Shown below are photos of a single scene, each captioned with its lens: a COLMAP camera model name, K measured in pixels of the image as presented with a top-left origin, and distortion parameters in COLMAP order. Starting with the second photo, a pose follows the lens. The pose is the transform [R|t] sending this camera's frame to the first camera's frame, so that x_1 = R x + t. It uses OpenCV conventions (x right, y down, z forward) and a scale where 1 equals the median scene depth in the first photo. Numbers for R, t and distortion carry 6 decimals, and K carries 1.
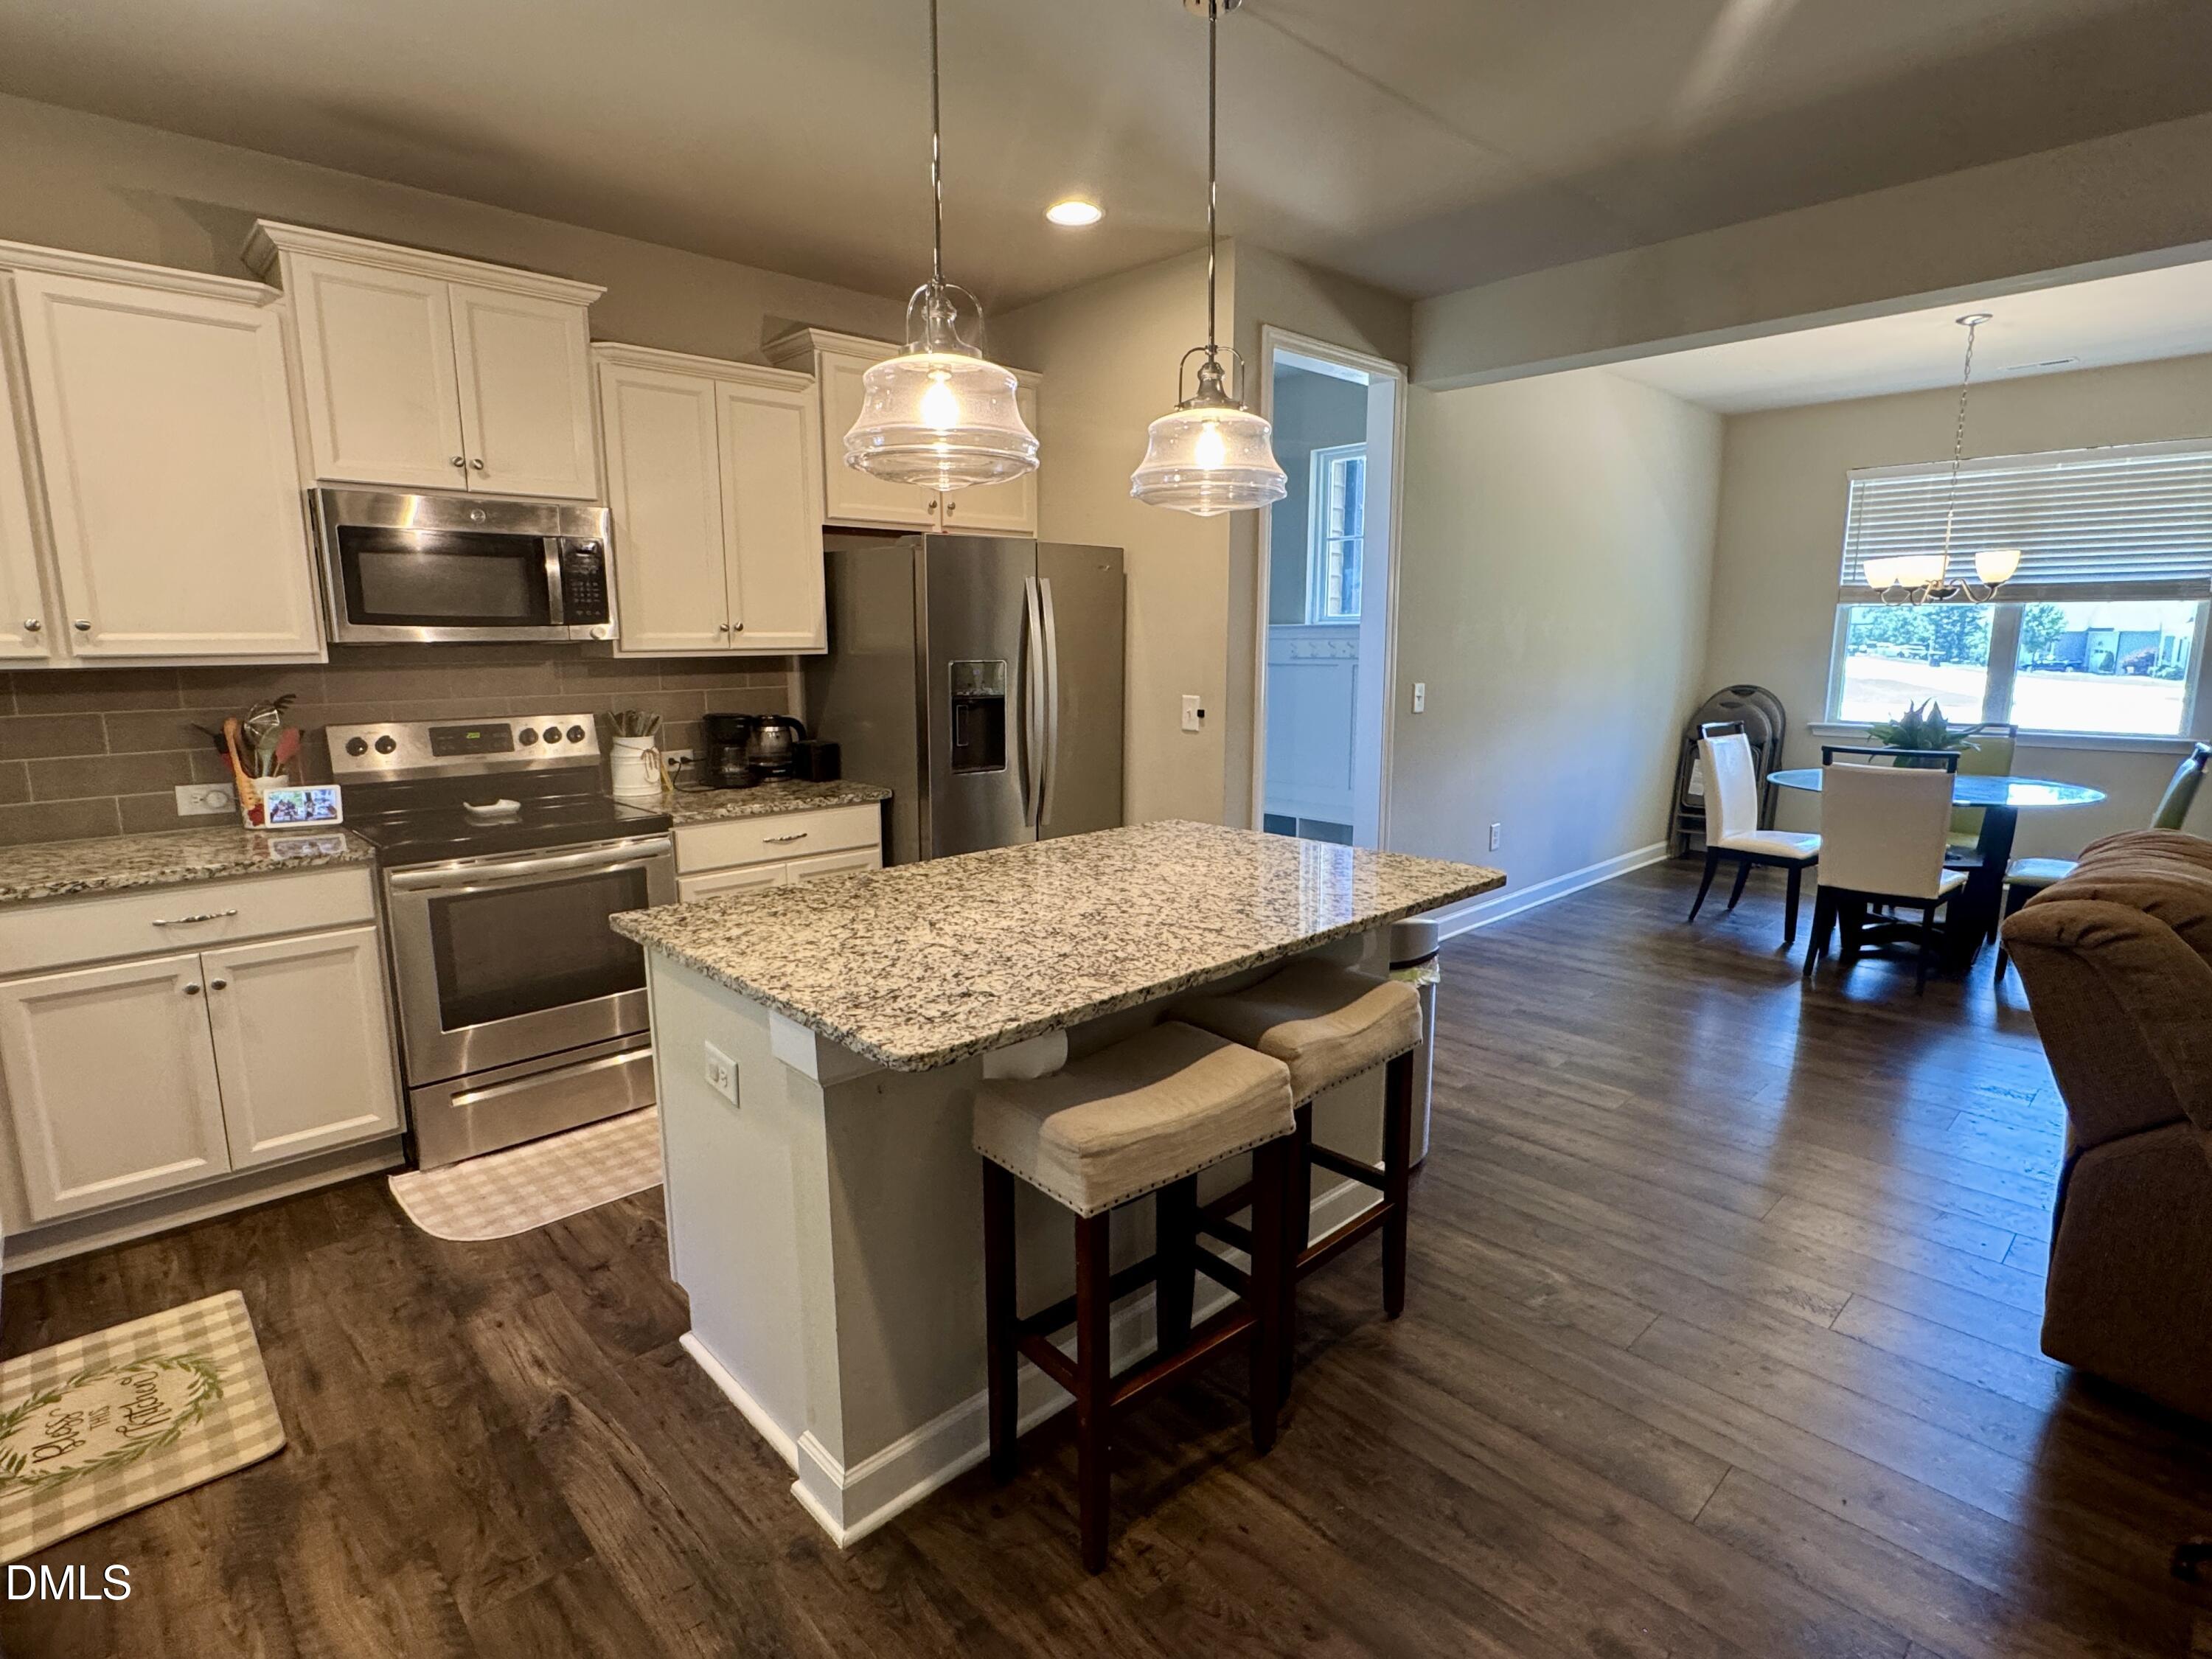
lens RADIAL K [[1115.2, 0, 1098.8], [0, 1115.2, 831.0], [0, 0, 1]] dist [-0.001538, 0.000470]
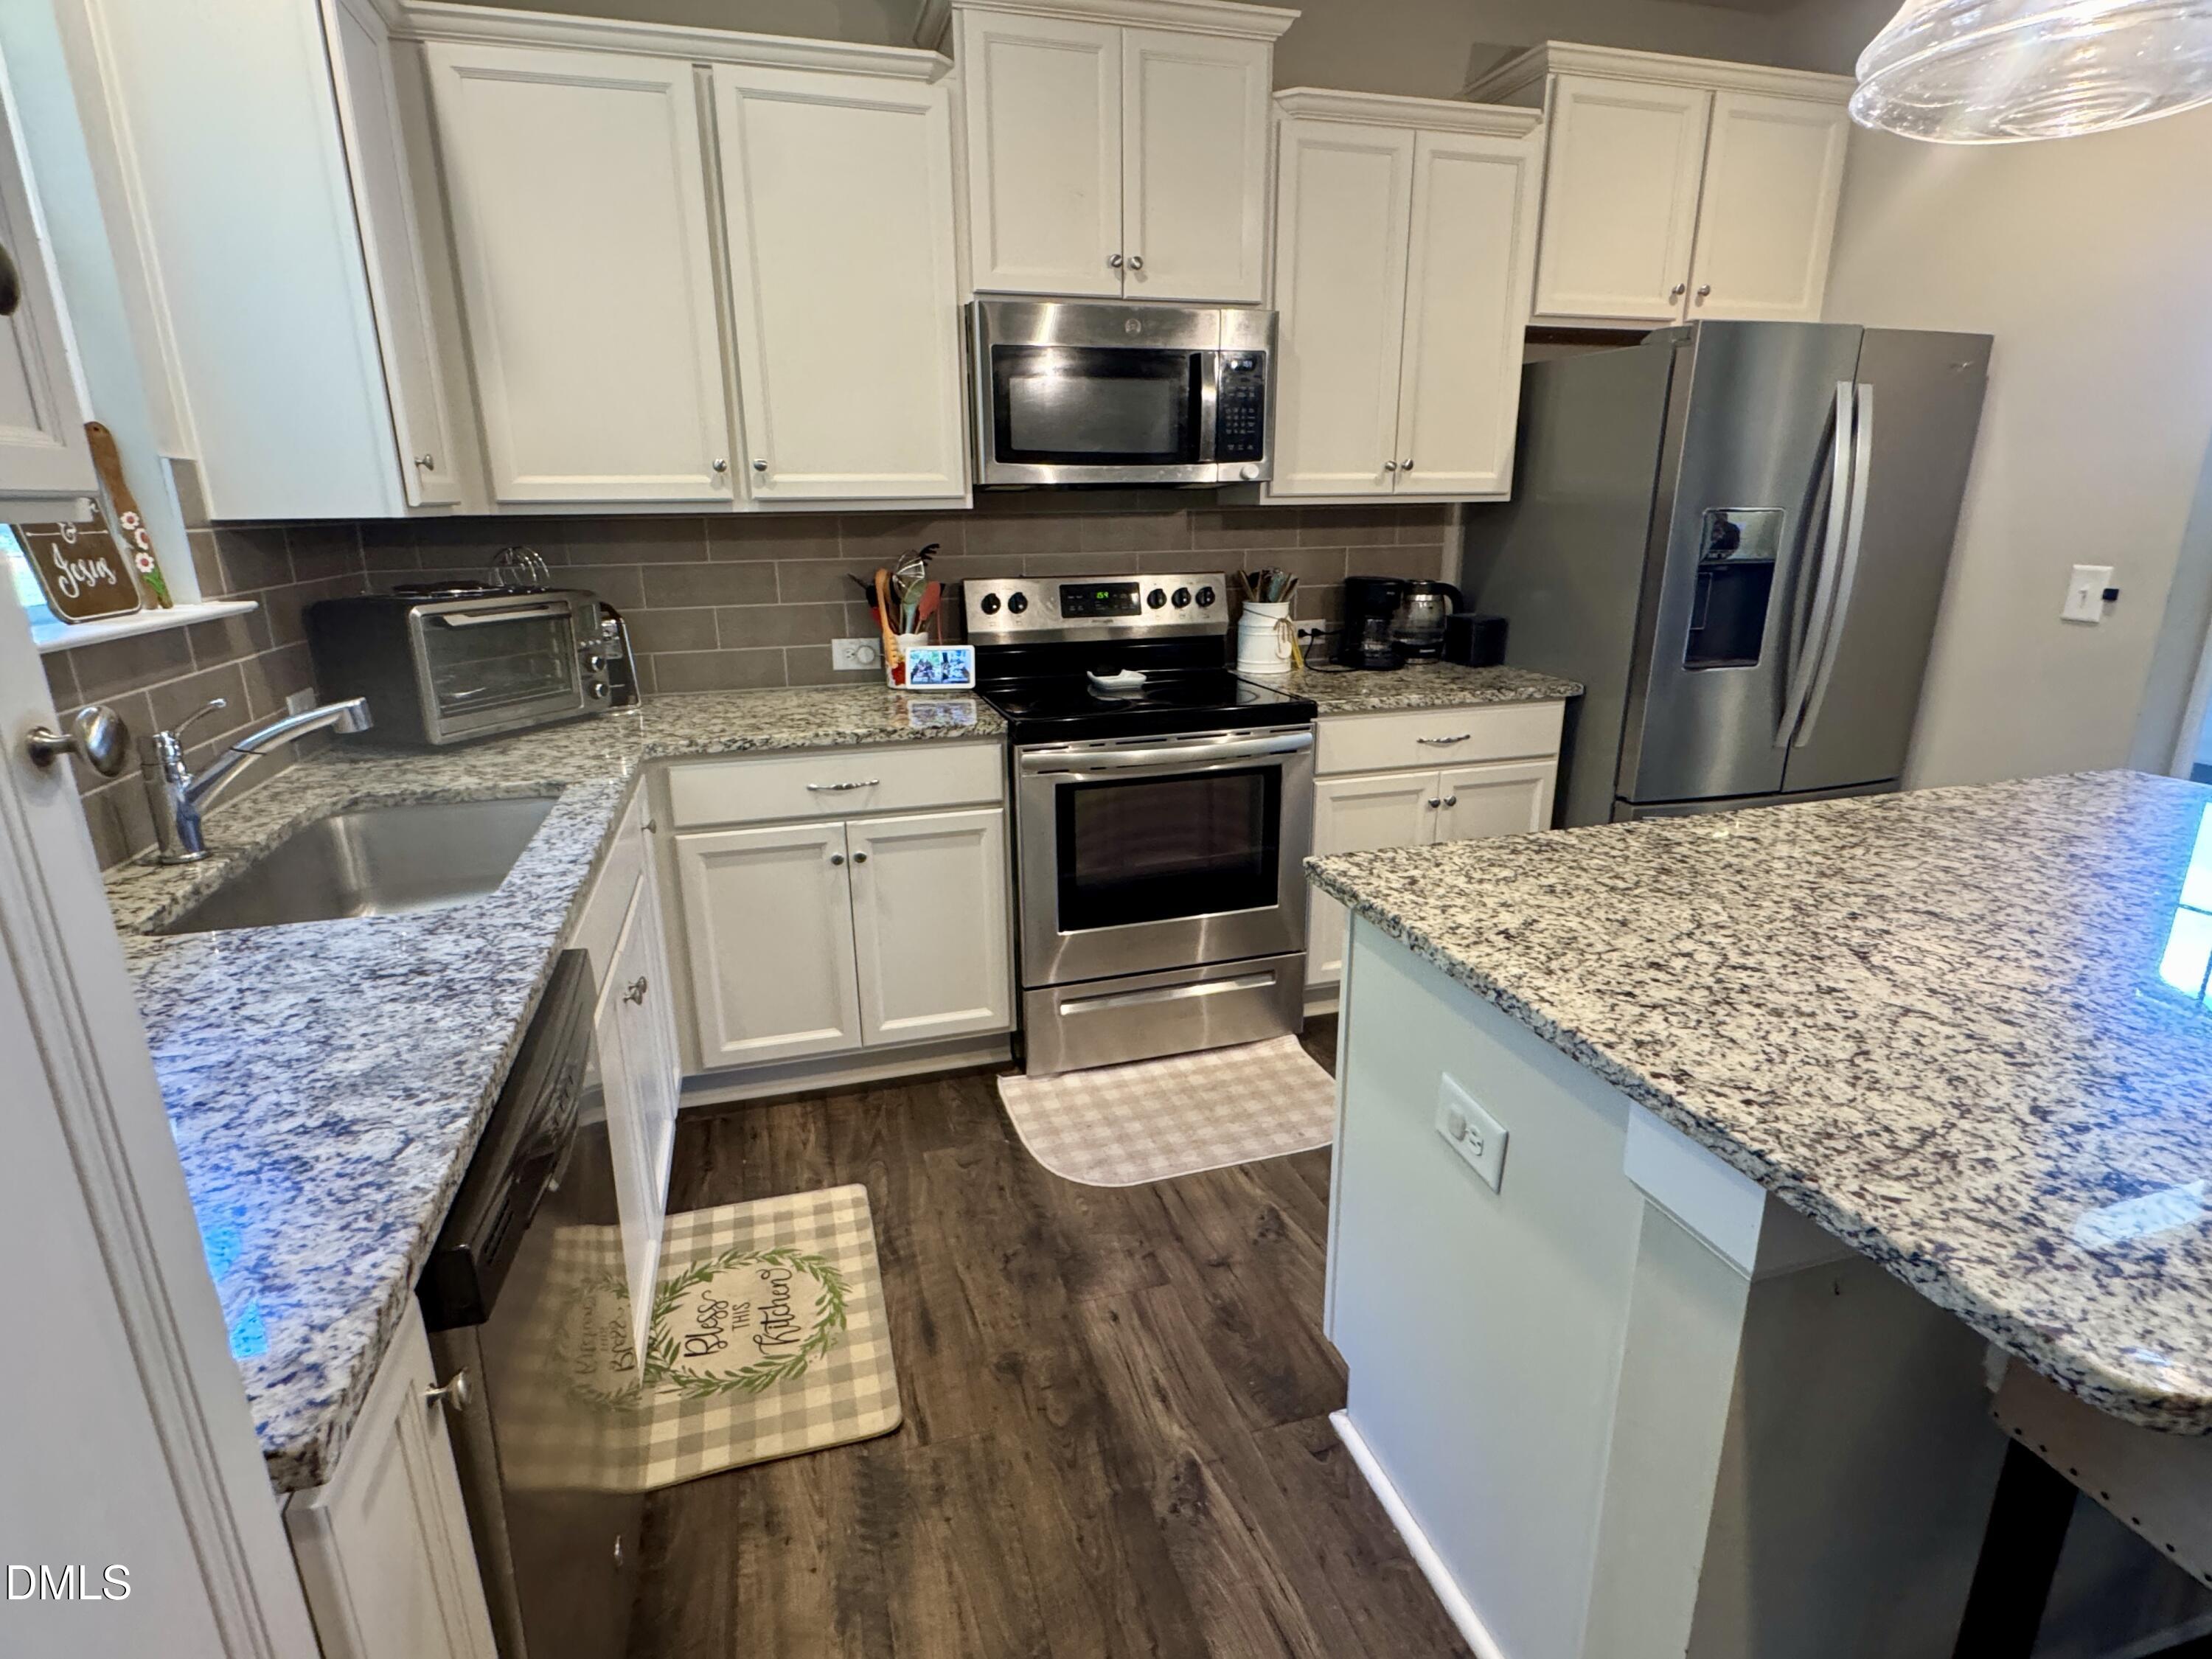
lens RADIAL K [[1115.2, 0, 1107.6], [0, 1115.2, 828.3], [0, 0, 1]] dist [-0.001538, 0.000470]
pose [[0.897002, 0.119557, -0.425550, -0.199097], [-0.070633, 0.989125, 0.129008, -0.021581], [0.436346, -0.085662, 0.895692, 0.243639]]
